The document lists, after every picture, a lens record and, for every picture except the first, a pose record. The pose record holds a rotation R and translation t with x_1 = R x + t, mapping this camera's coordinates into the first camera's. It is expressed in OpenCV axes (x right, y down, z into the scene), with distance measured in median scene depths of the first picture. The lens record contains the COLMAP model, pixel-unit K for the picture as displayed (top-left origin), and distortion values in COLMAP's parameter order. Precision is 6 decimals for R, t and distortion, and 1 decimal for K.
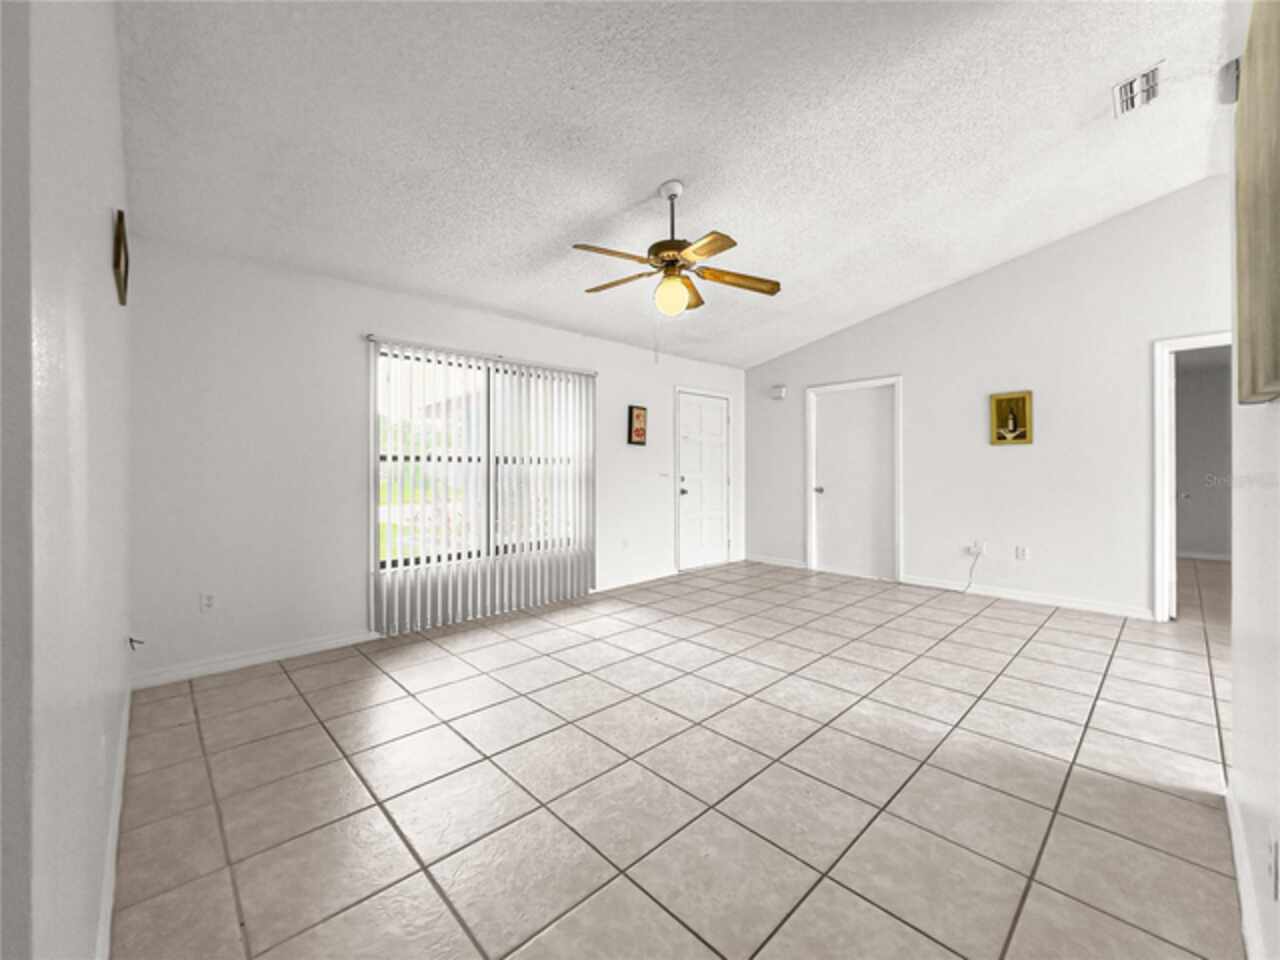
lens RADIAL K [[514.2, 0, 643.7], [0, 514.2, 470.6], [0, 0, 1]] dist [-0.001087, 0.000537]
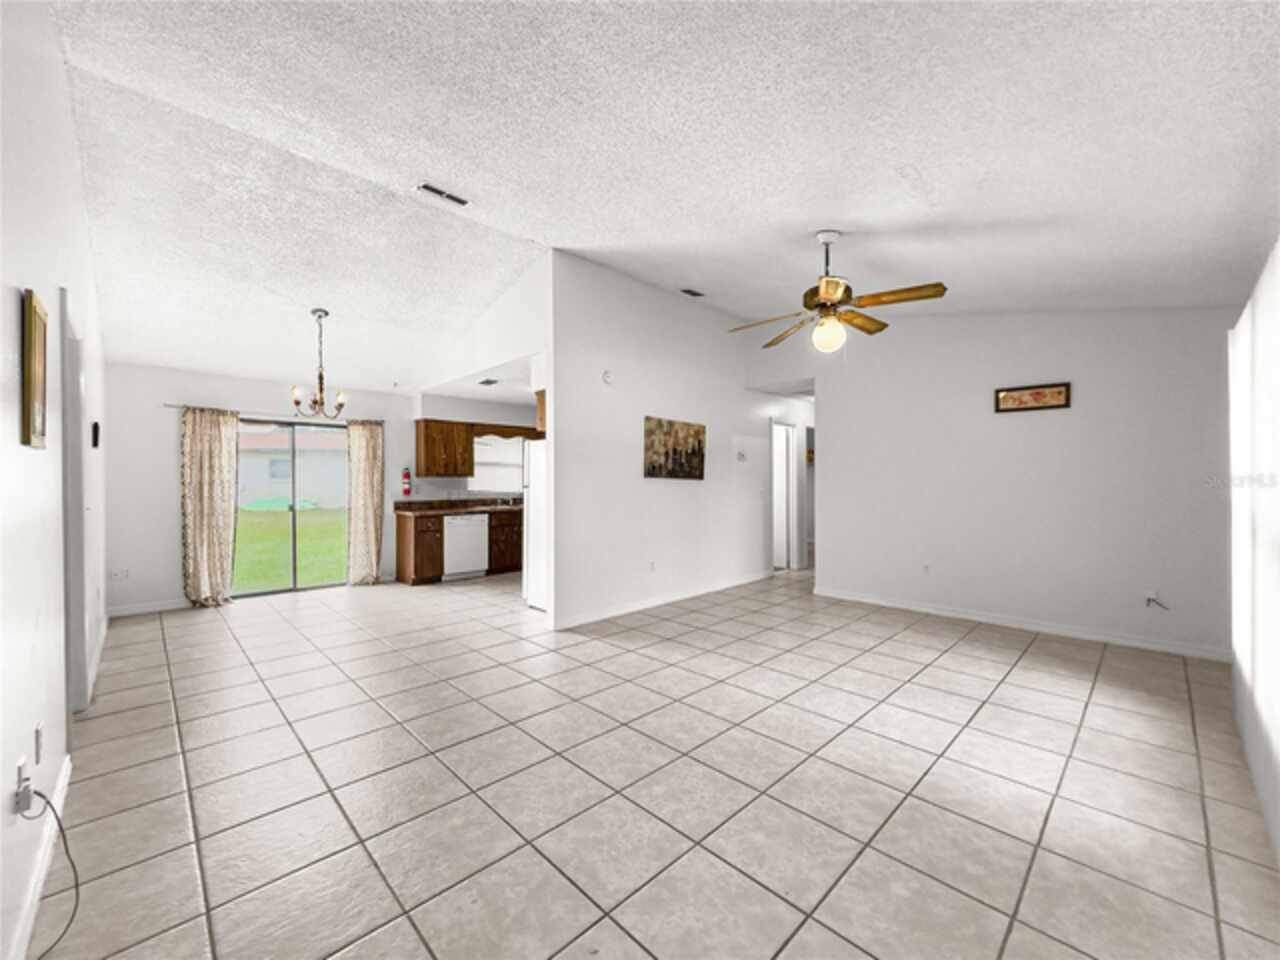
lens RADIAL K [[514.2, 0, 644.3], [0, 514.2, 483.0], [0, 0, 1]] dist [-0.001087, 0.000537]
pose [[-0.999850, 0.007432, -0.015672, 0.391809], [0.007333, 0.999953, 0.006404, -0.033934], [0.015719, 0.006288, -0.999857, 1.764972]]
